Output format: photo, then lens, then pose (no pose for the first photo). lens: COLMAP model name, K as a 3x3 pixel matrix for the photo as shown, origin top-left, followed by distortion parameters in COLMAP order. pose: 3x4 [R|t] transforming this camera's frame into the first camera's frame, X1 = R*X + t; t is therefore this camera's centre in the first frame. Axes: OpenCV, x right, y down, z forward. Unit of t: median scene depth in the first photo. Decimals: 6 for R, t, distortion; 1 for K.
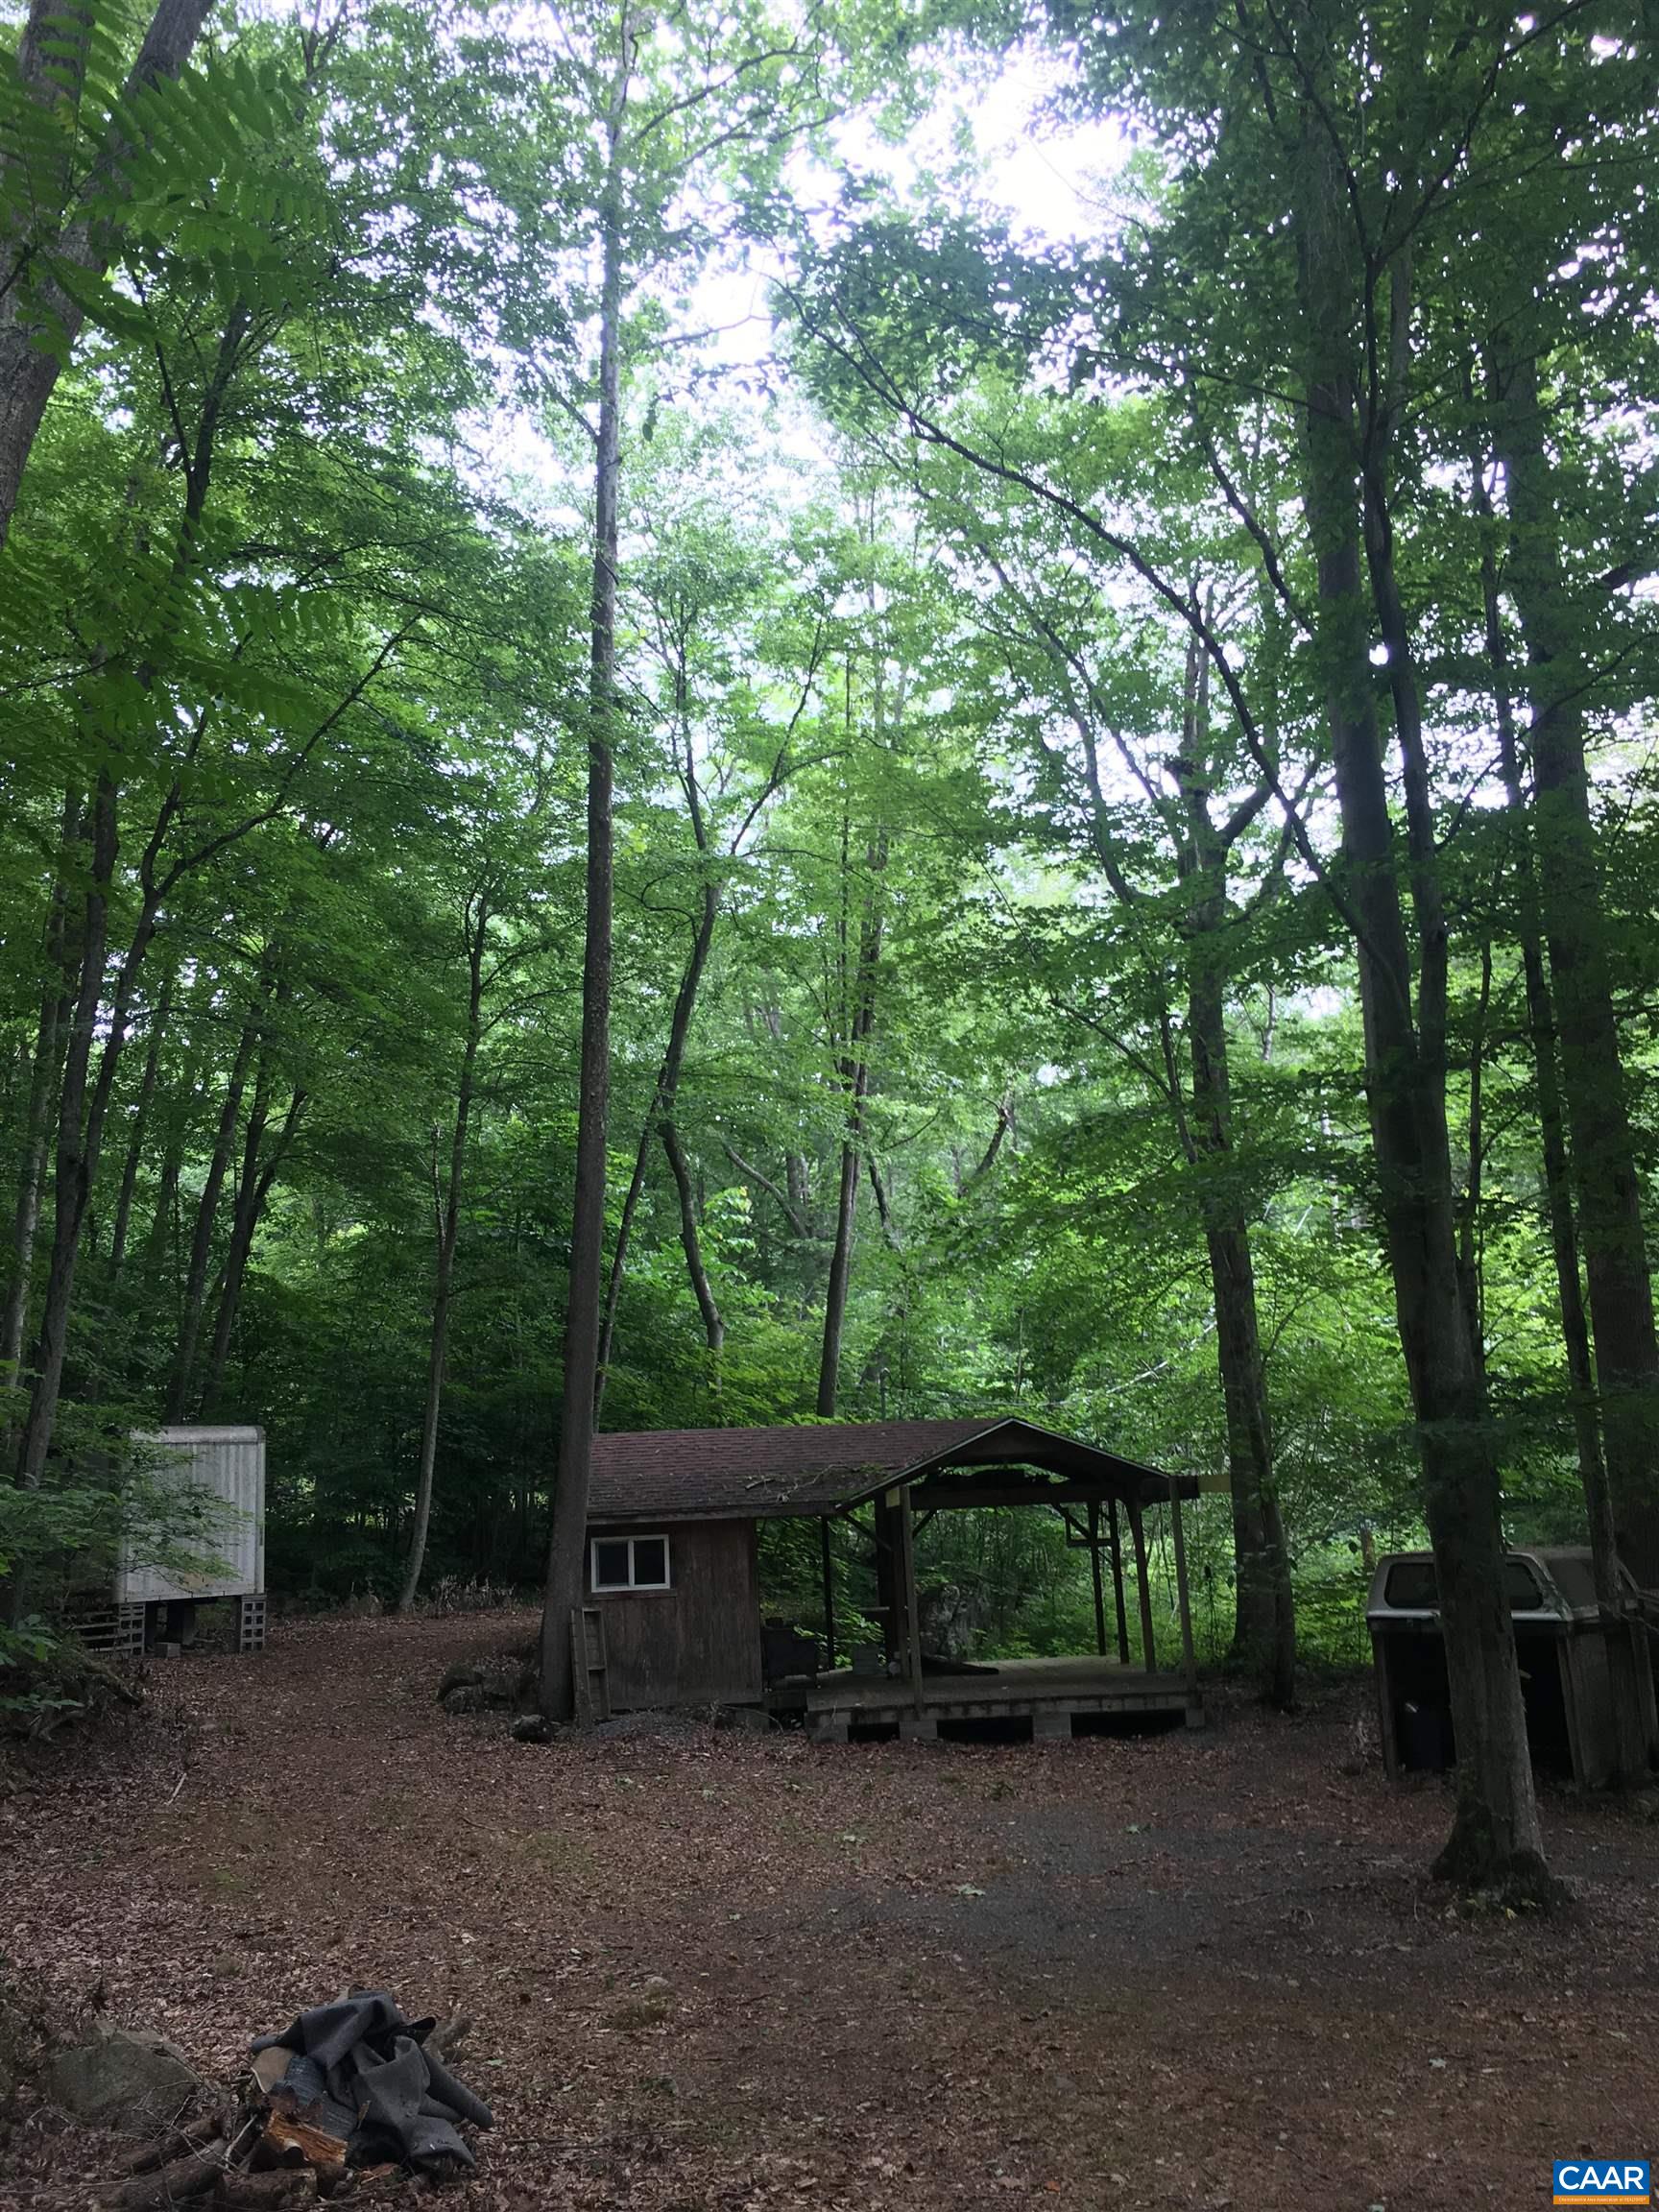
lens RADIAL K [[1885.3, 0, 829.5], [0, 1885.3, 1106.0], [0, 0, 1]] dist [0.065082, -0.105115]
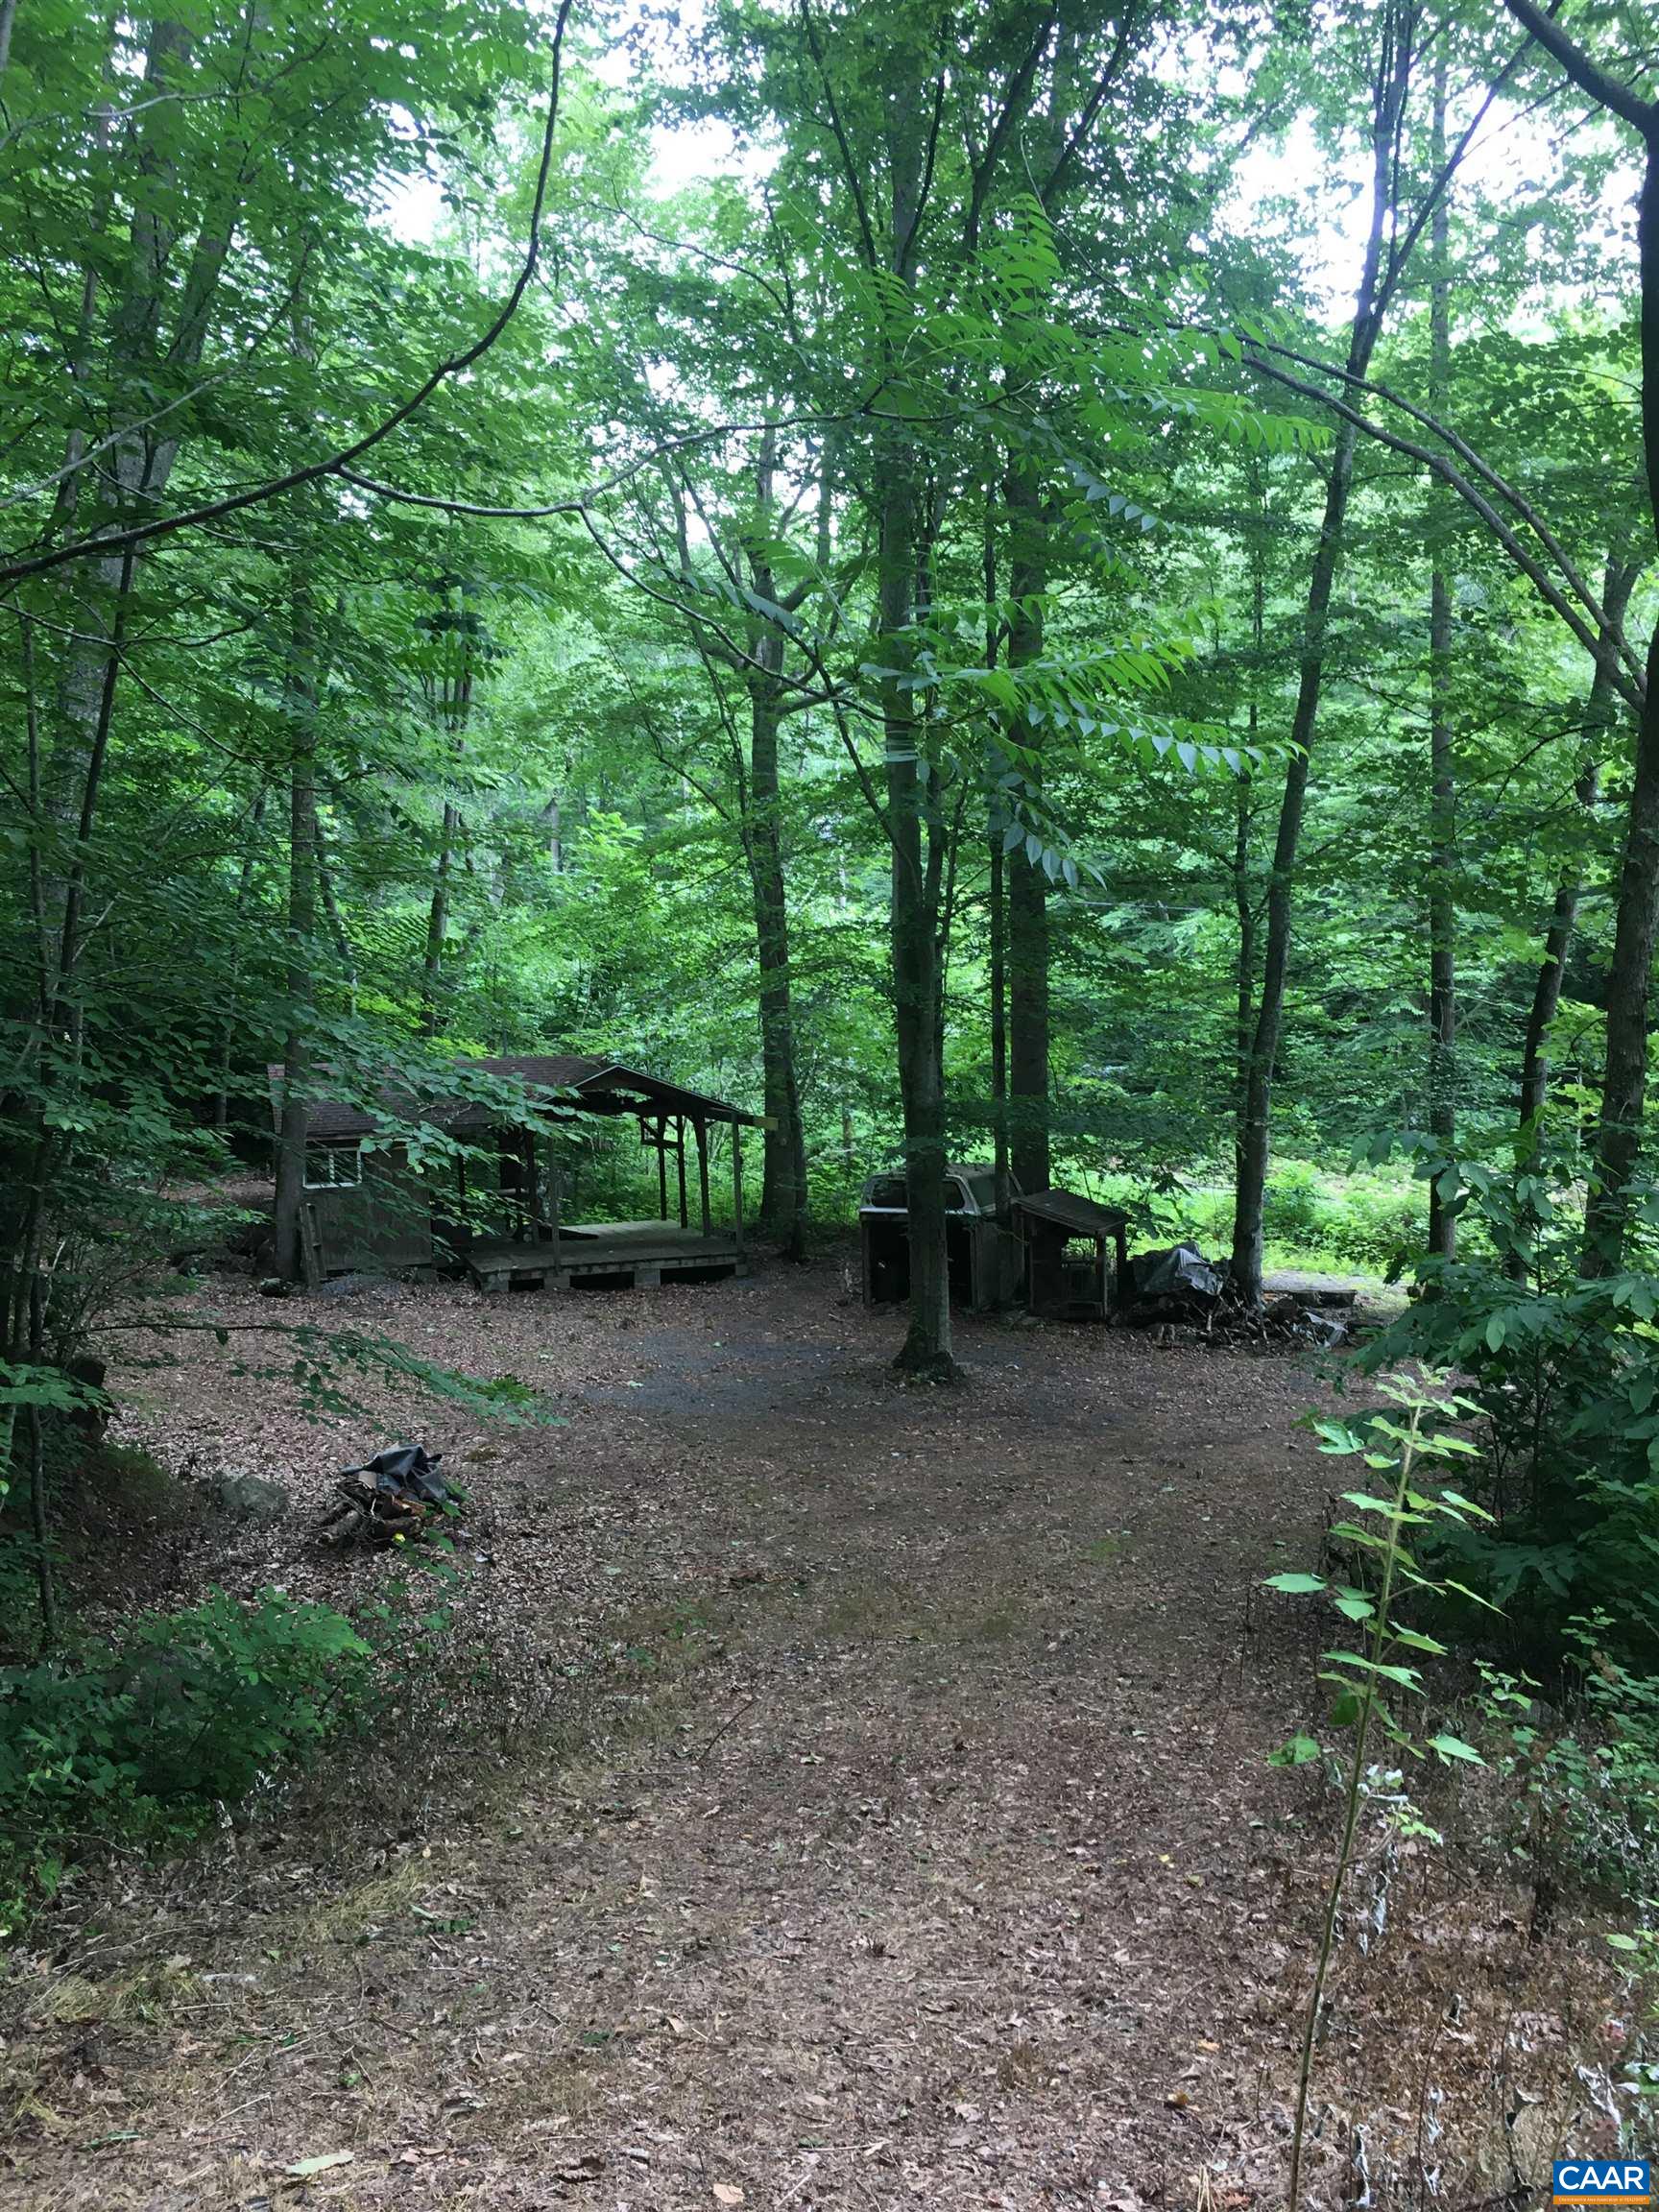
lens RADIAL K [[1885.3, 0, 829.5], [0, 1885.3, 1106.0], [0, 0, 1]] dist [0.065082, -0.105115]
pose [[0.962398, 0.000558, 0.271643, -0.177463], [-0.068223, 0.968442, 0.239719, -0.202364], [-0.262937, -0.249237, 0.932065, -0.461879]]
